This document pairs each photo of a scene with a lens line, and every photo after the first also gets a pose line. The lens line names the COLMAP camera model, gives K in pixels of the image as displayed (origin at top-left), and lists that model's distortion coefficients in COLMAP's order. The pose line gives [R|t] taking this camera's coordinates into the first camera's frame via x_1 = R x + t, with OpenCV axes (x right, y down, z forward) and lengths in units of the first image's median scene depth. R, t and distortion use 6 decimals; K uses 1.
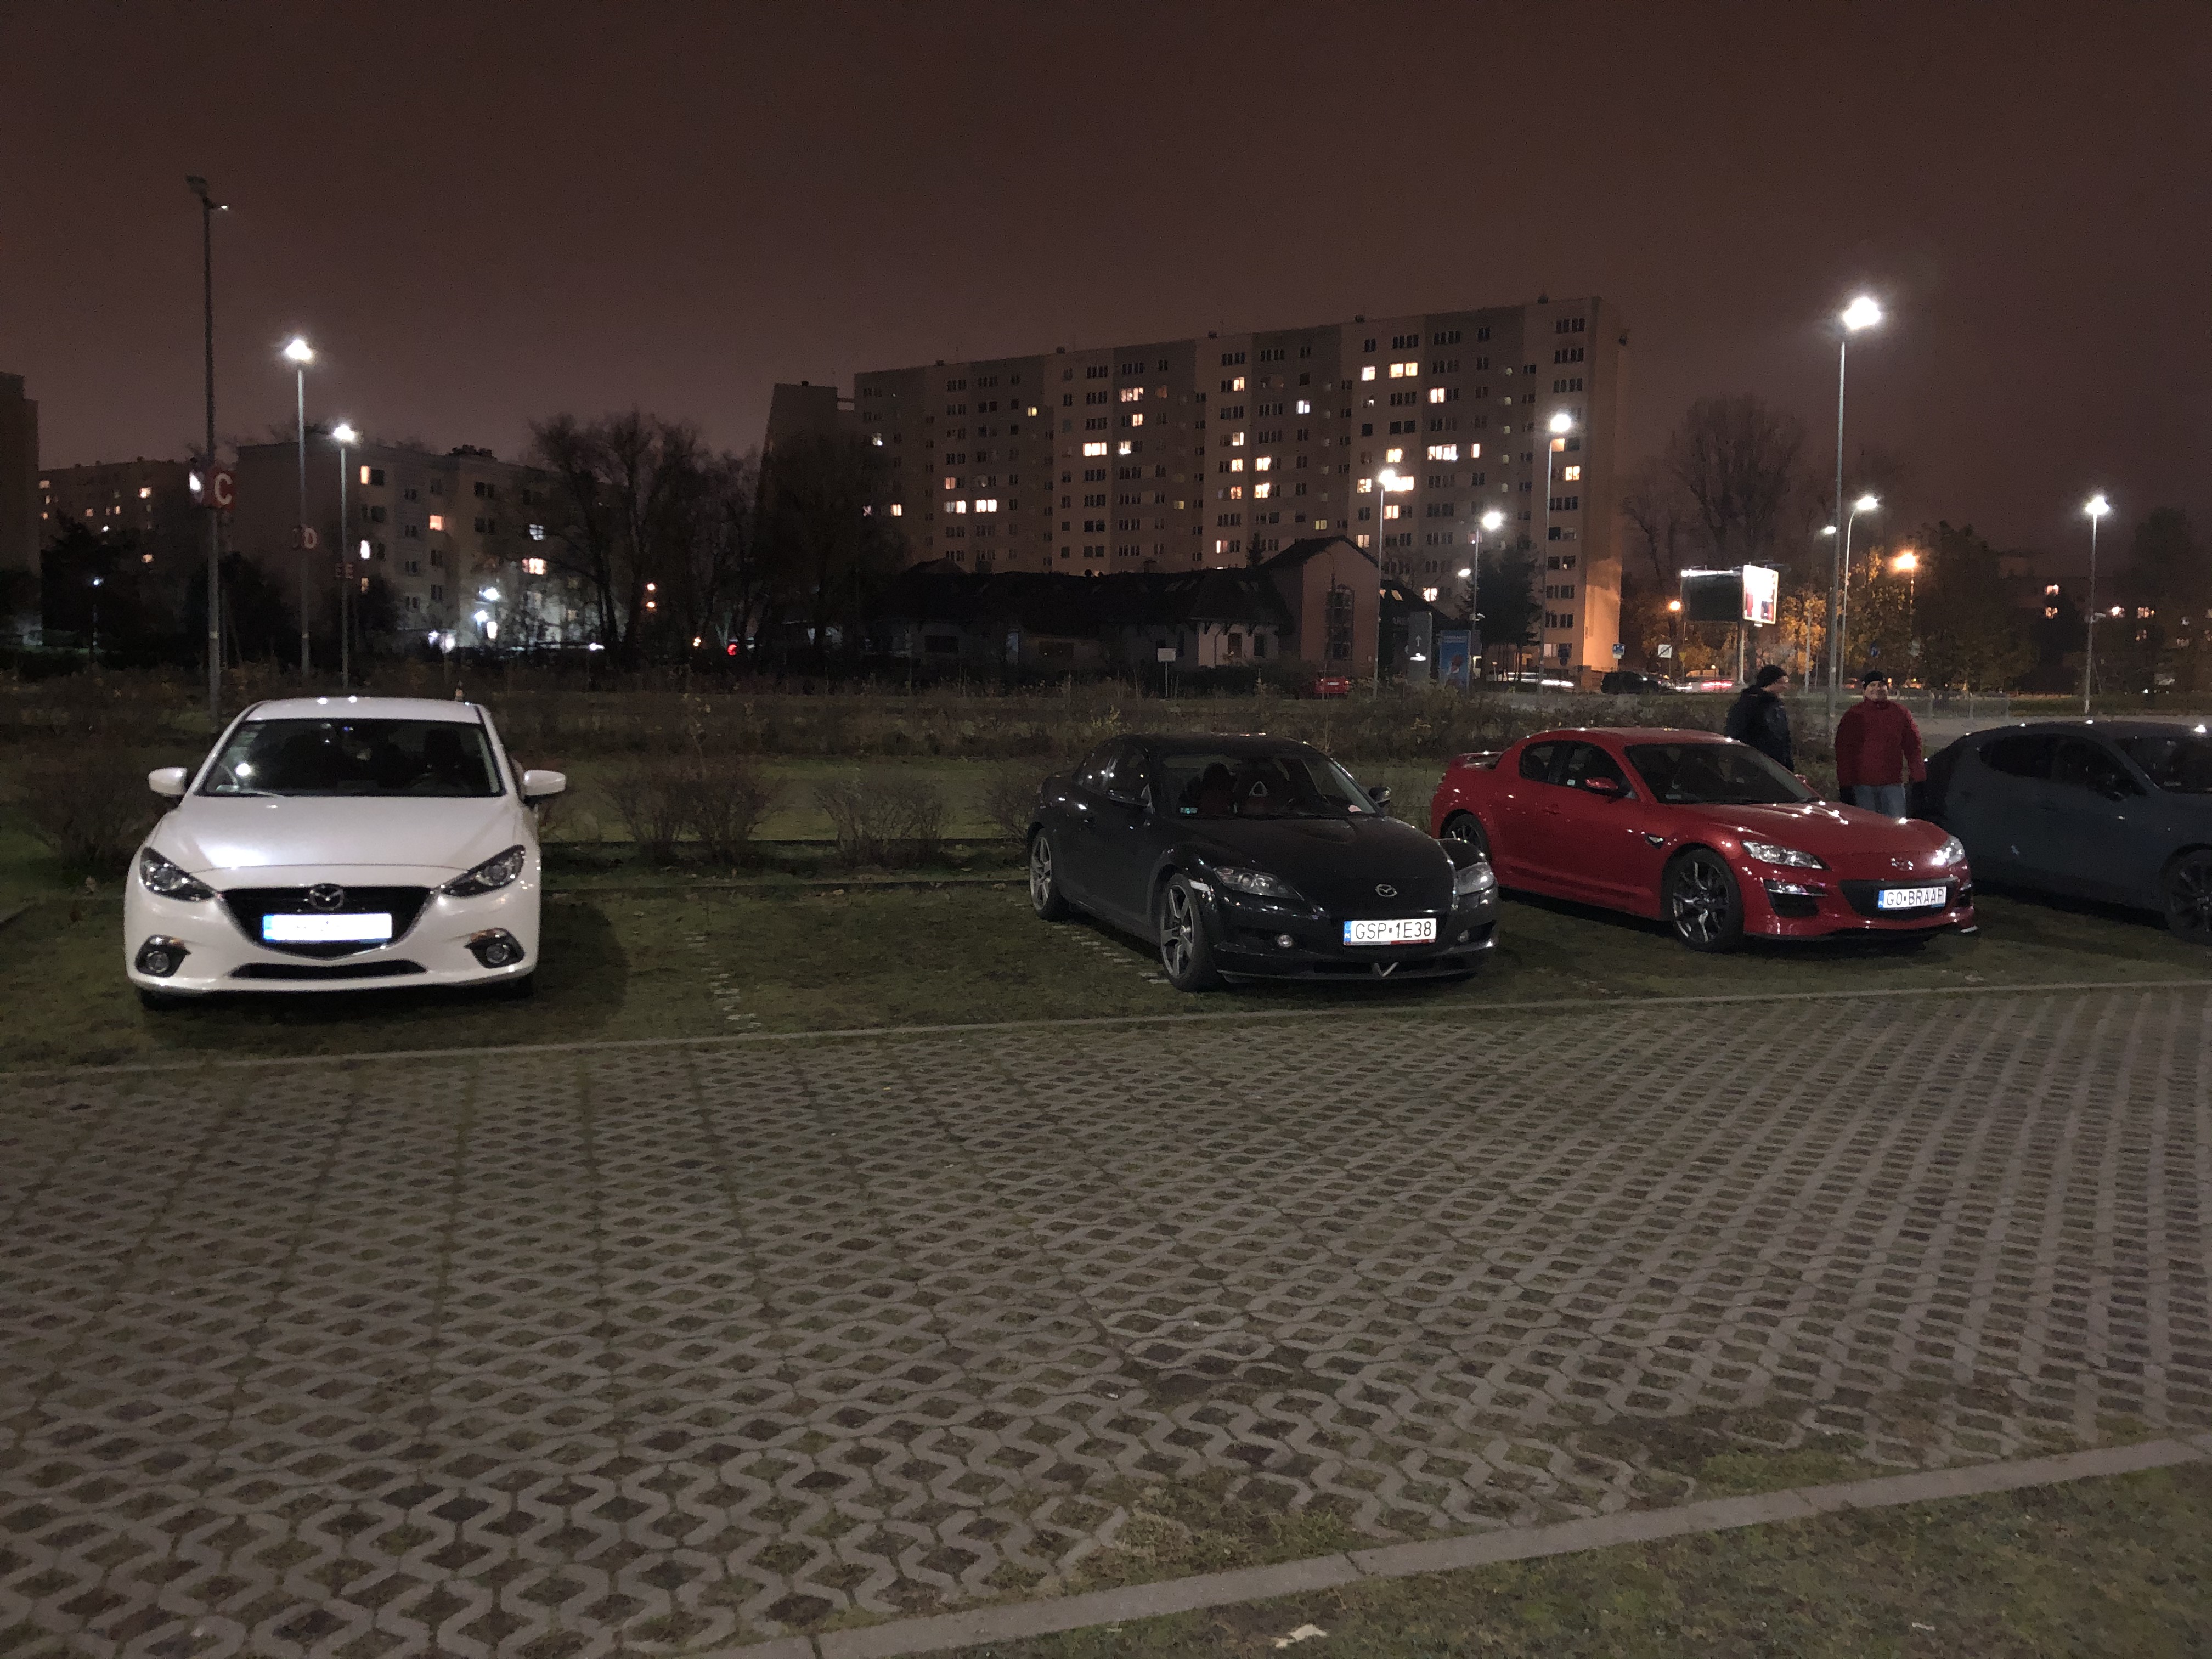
lens RADIAL K [[1777.3, 0, 1105.4], [0, 1777.3, 840.2], [0, 0, 1]] dist [0.038224, -0.038136]
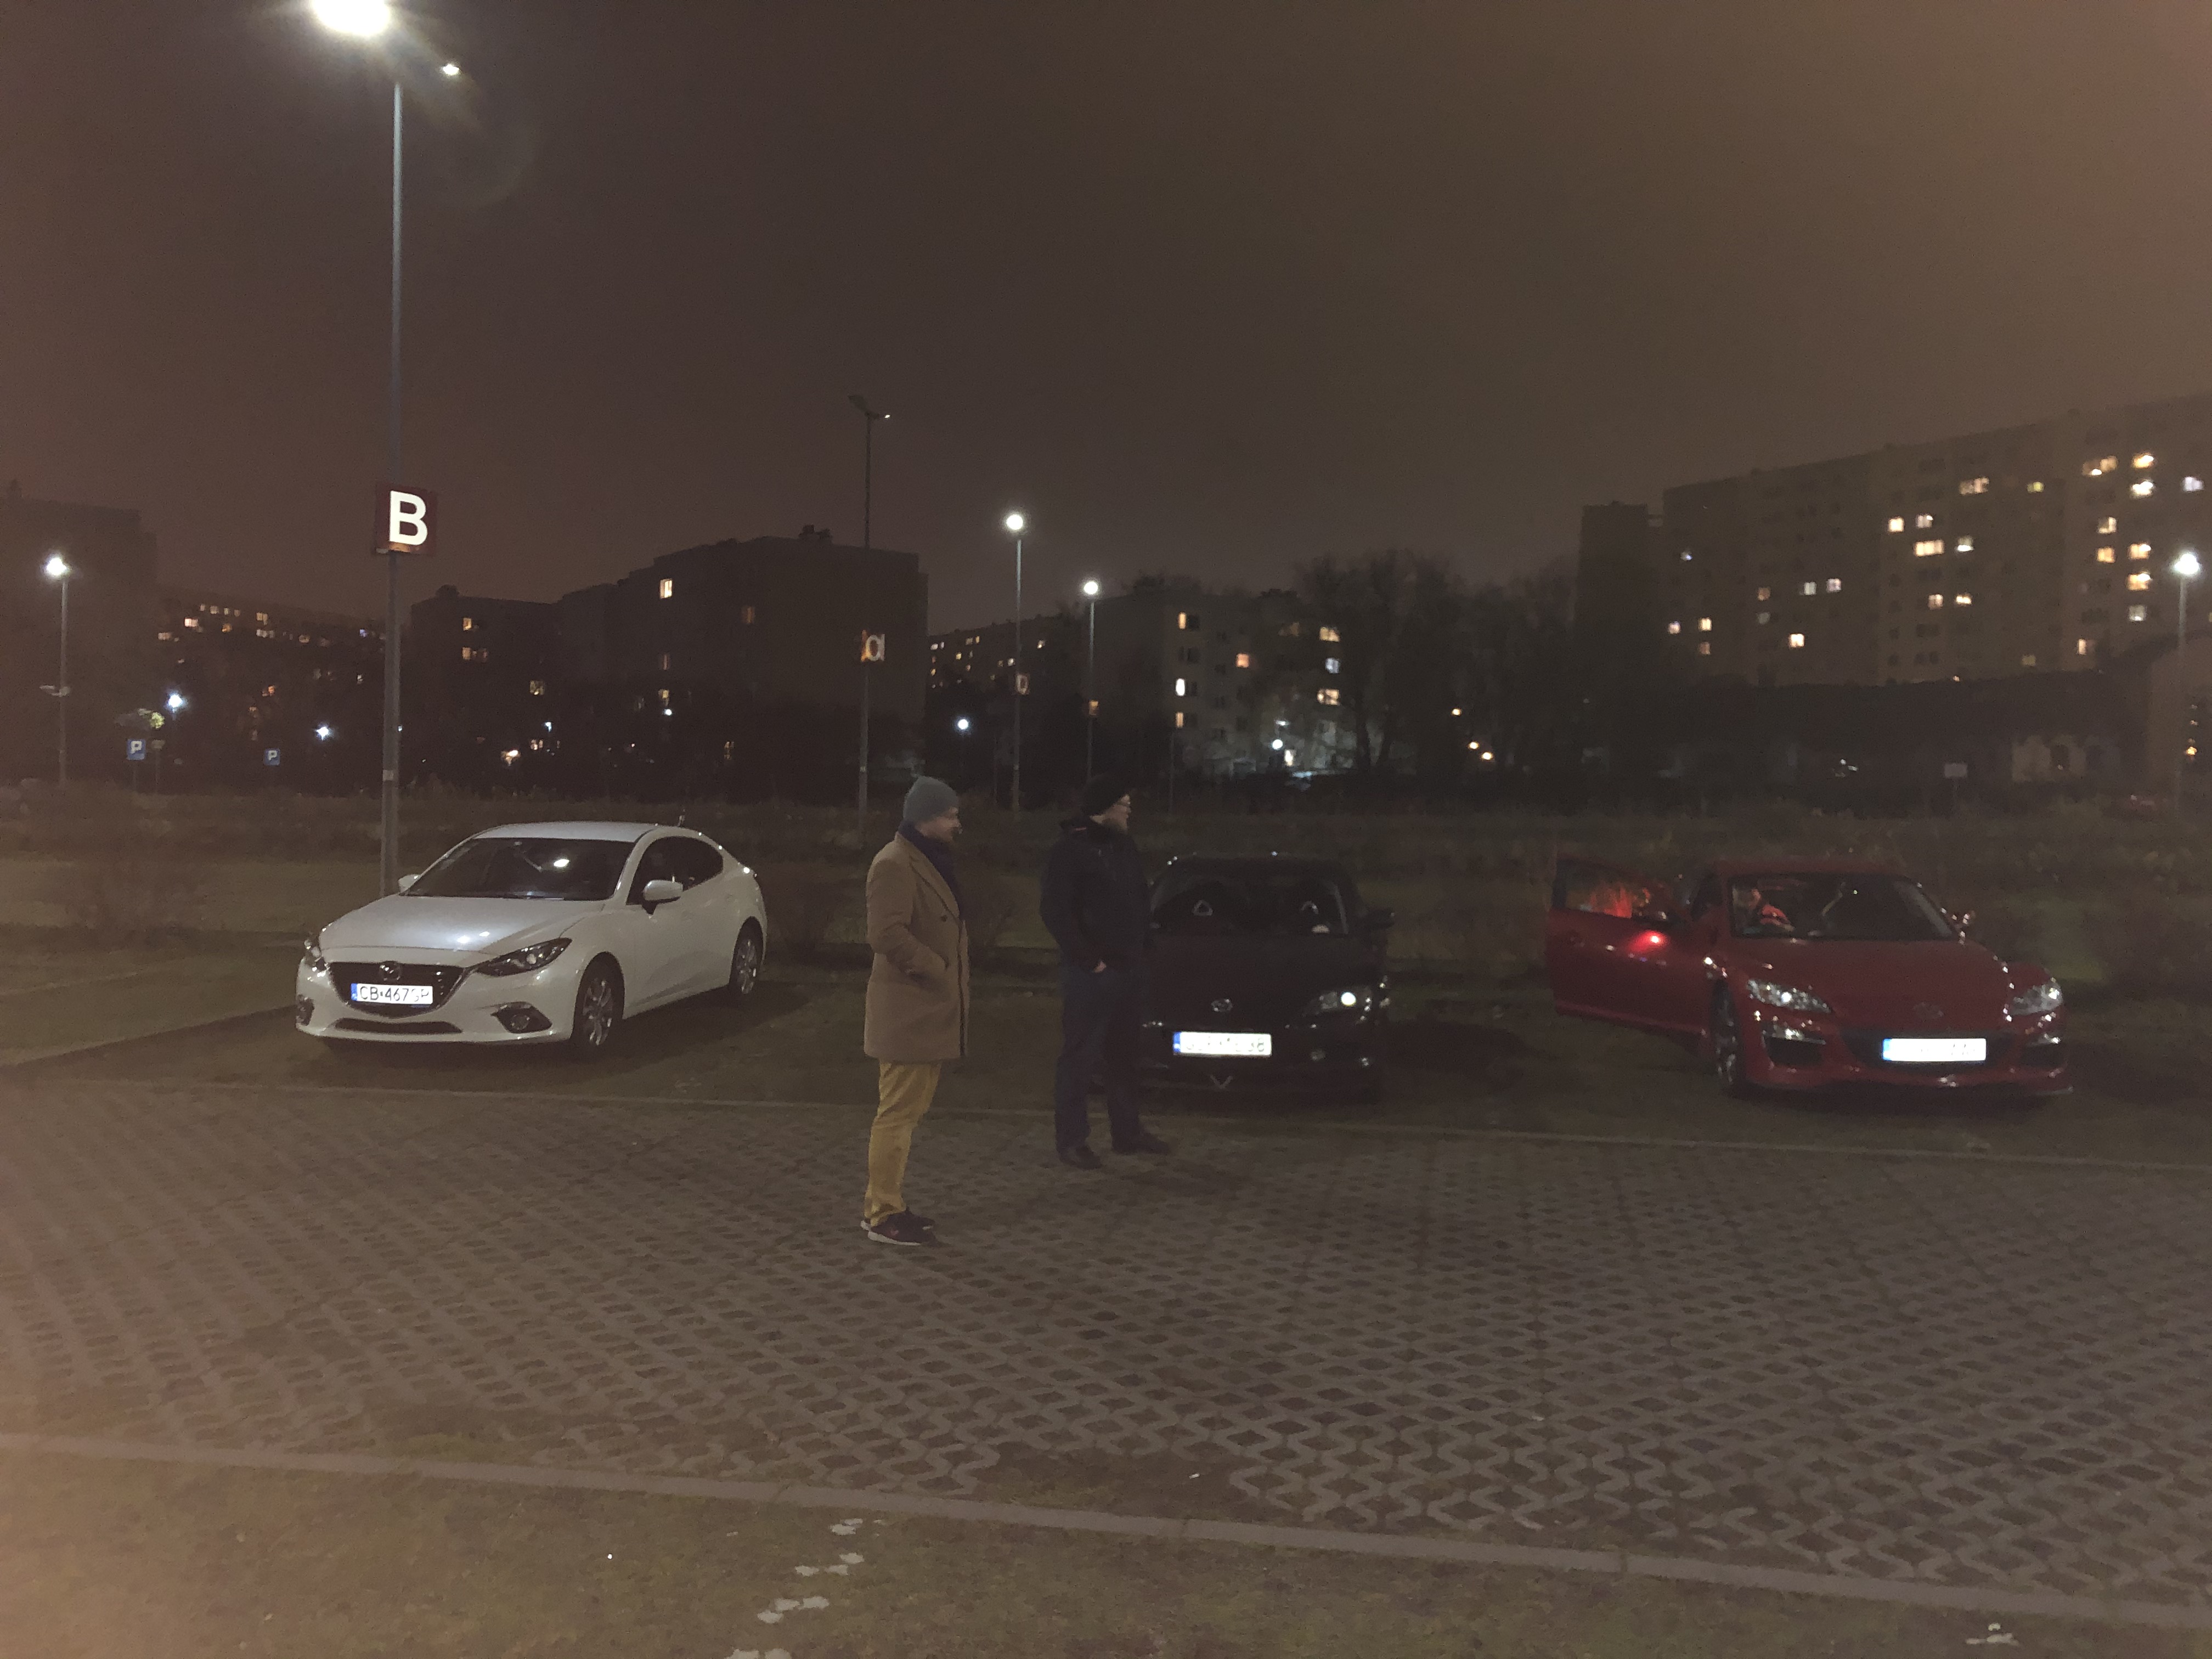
lens RADIAL K [[1777.3, 0, 1097.8], [0, 1777.3, 834.8], [0, 0, 1]] dist [0.038224, -0.038136]
pose [[0.897431, 0.003108, -0.441144, 0.469408], [-0.034446, 0.997416, -0.063047, -0.003085], [0.439808, 0.071776, 0.895219, 0.021202]]
